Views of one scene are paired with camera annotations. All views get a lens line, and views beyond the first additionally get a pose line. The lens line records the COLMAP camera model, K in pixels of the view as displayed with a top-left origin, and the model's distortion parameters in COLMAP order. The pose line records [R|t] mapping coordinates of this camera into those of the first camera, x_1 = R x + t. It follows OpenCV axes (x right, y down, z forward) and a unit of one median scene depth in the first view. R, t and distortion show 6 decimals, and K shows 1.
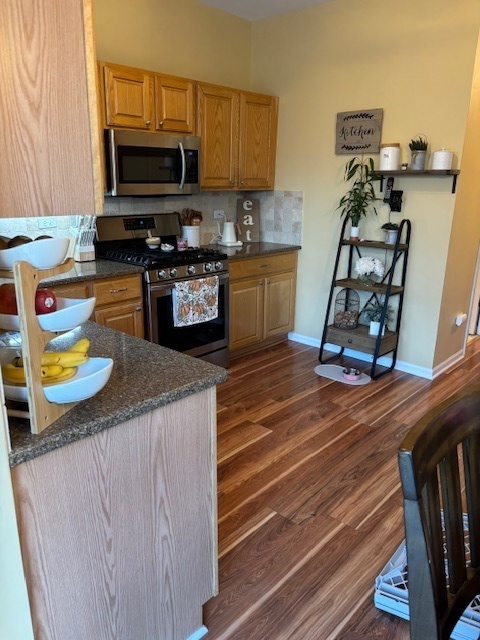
lens RADIAL K [[485.5, 0, 228.6], [0, 485.5, 321.5], [0, 0, 1]] dist [0.004071, -0.000460]
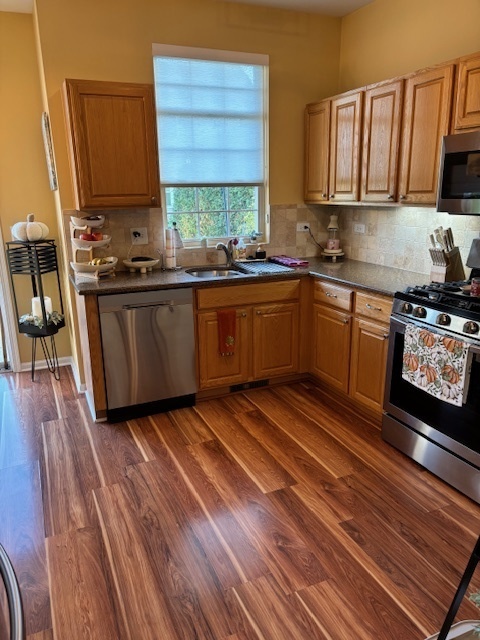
lens RADIAL K [[499.7, 0, 240.0], [0, 499.7, 320.0], [0, 0, 1]] dist [0.022223, -0.003172]
pose [[-0.400575, 0.217027, -0.890191, 0.783968], [-0.251459, 0.908202, 0.334571, -0.311705], [0.881084, 0.357867, -0.309229, 1.088893]]
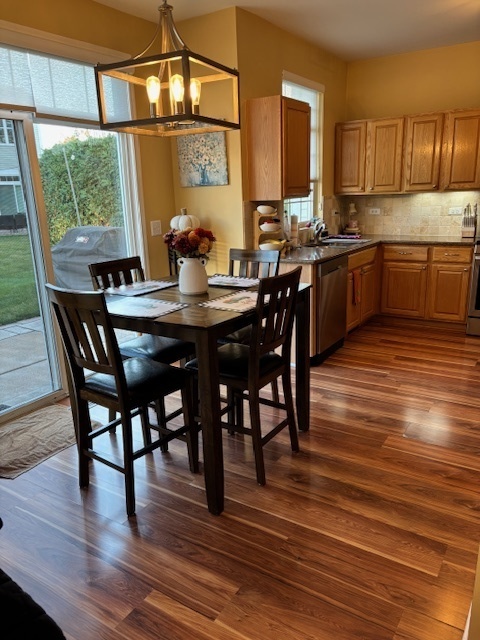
lens RADIAL K [[489.4, 0, 240.0], [0, 489.4, 320.0], [0, 0, 1]] dist [0.007279, -0.002120]
pose [[0.168042, 0.224398, -0.959900, 1.218117], [-0.241072, 0.953535, 0.180708, 0.015807], [0.955848, 0.201039, 0.214330, 0.055879]]
